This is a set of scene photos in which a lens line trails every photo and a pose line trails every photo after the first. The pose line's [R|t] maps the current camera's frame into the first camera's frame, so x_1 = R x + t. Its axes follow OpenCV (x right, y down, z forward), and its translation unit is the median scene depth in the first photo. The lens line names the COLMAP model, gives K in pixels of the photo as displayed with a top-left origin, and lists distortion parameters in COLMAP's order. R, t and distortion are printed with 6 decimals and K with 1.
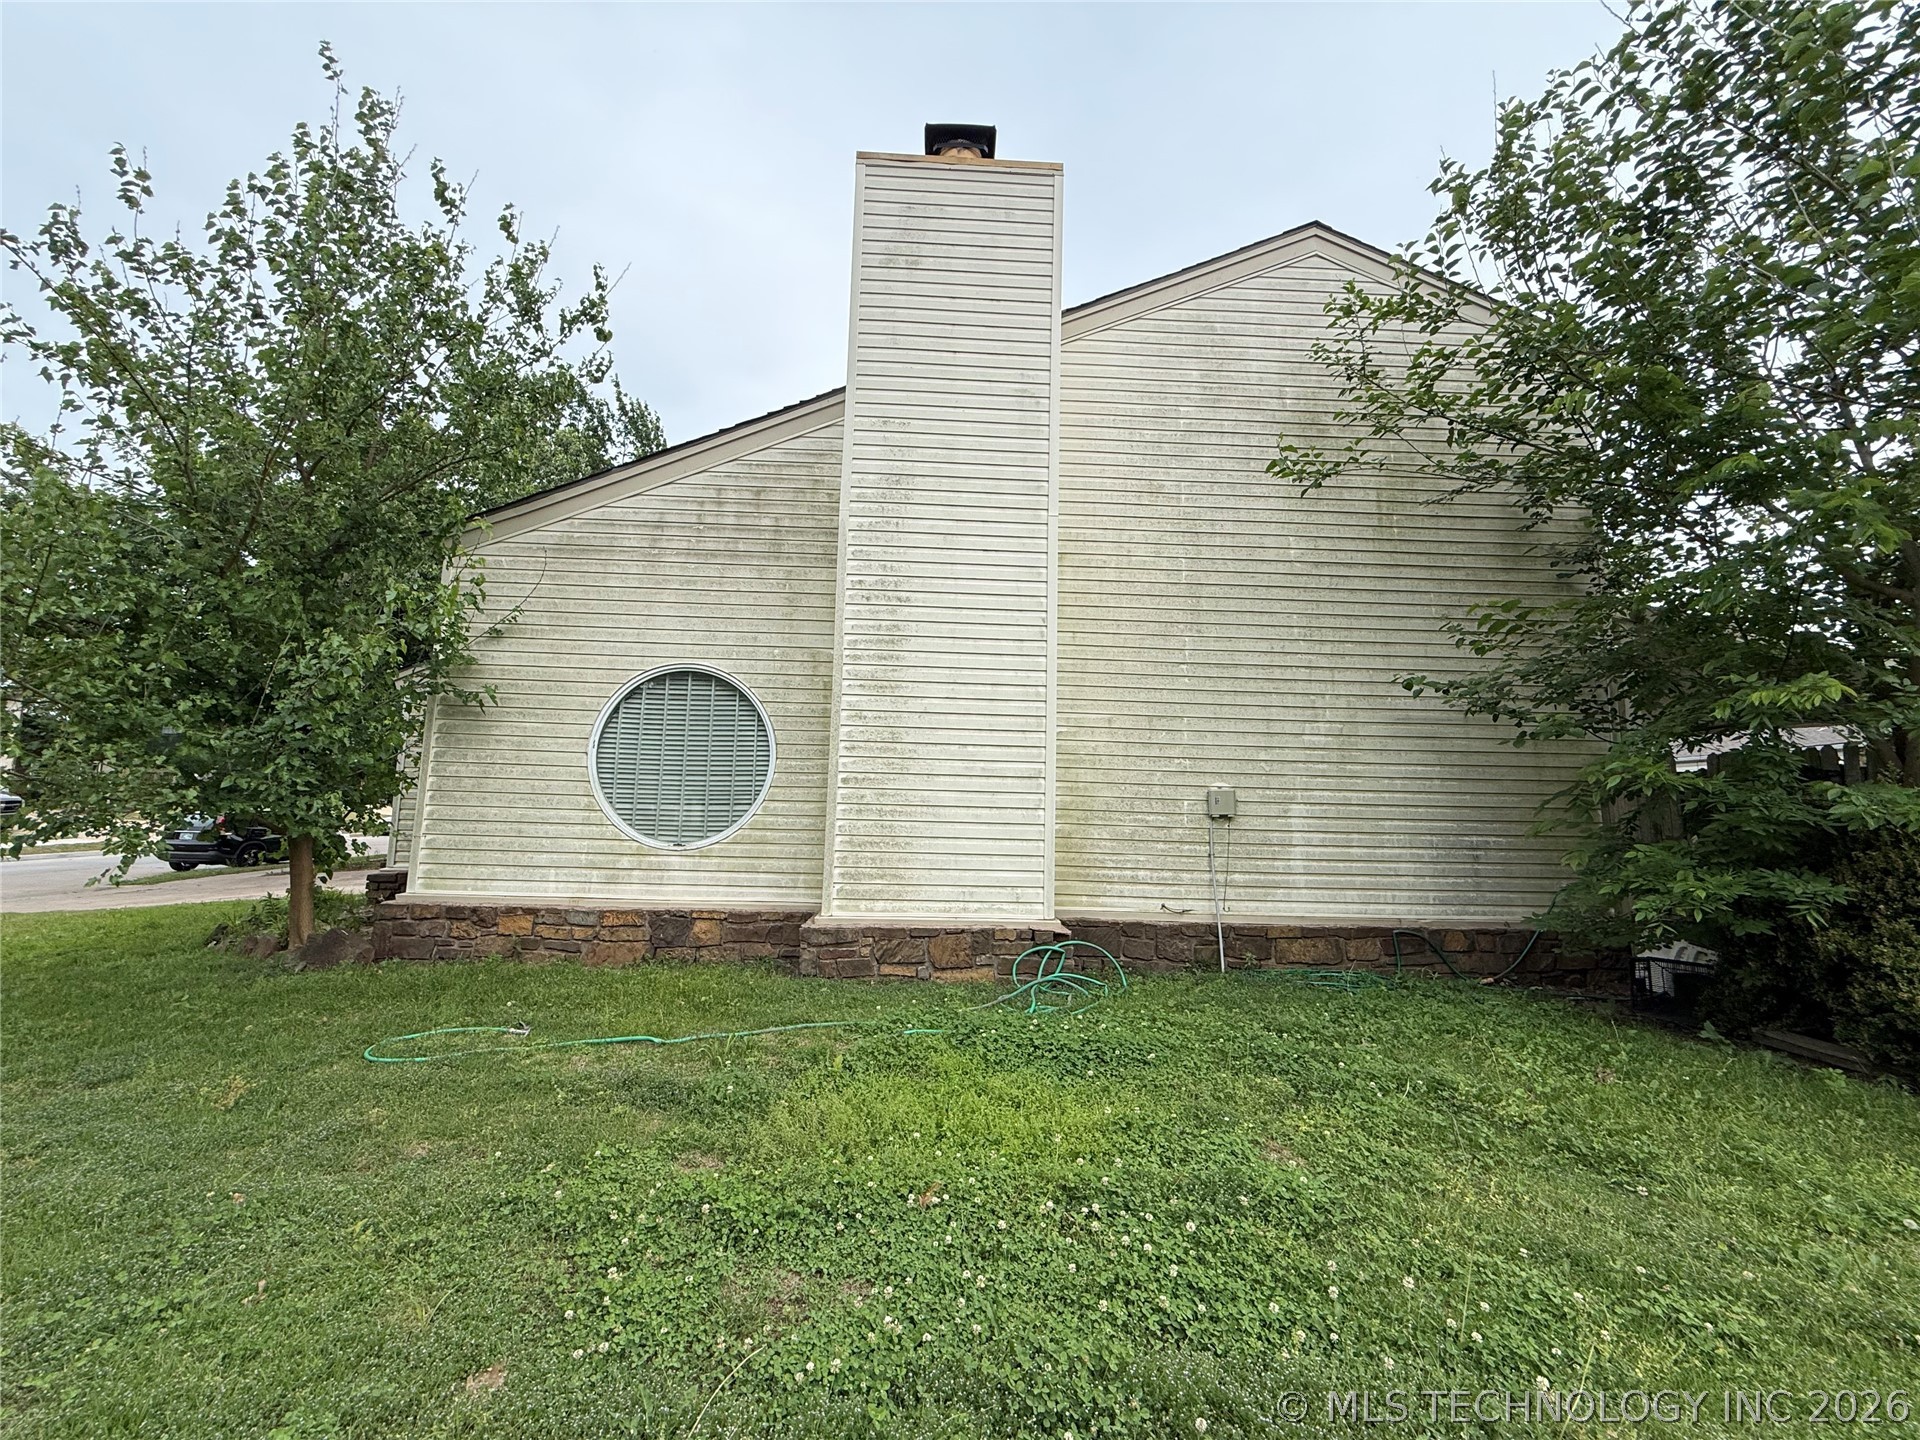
lens RADIAL K [[766.1, 0, 959.9], [0, 766.1, 720.0], [0, 0, 1]] dist [-0.000276, 0.000295]
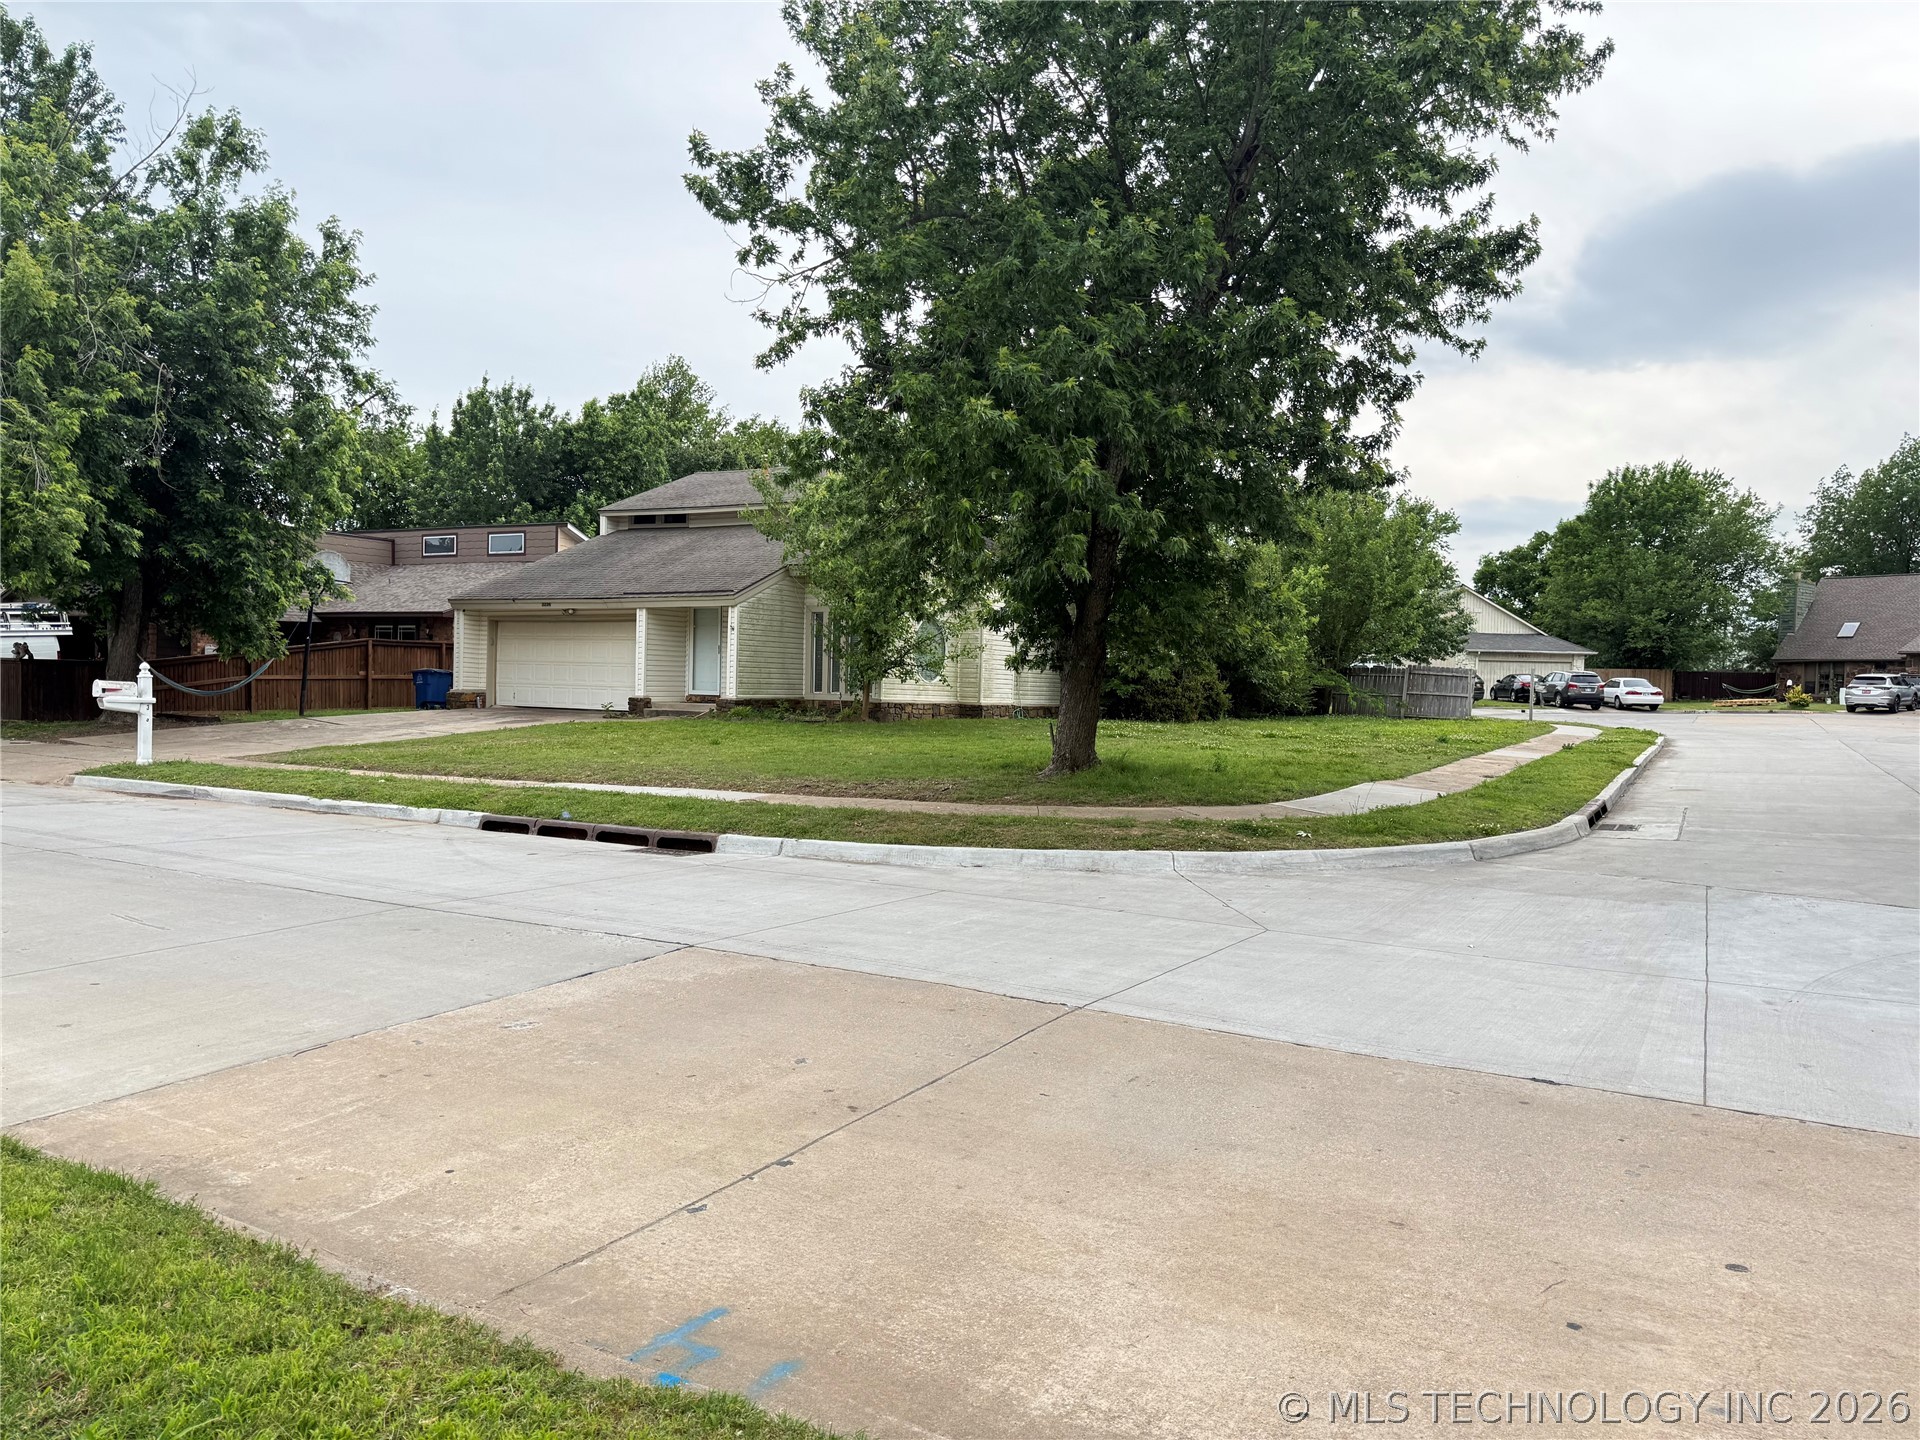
lens RADIAL K [[1350.1, 0, 962.7], [0, 1350.1, 716.5], [0, 0, 1]] dist [0.049450, -0.061013]
pose [[0.521306, -0.010550, 0.853305, -6.008440], [-0.150578, 0.983097, 0.104147, -0.379772], [-0.839980, -0.182781, 0.510906, -2.434928]]
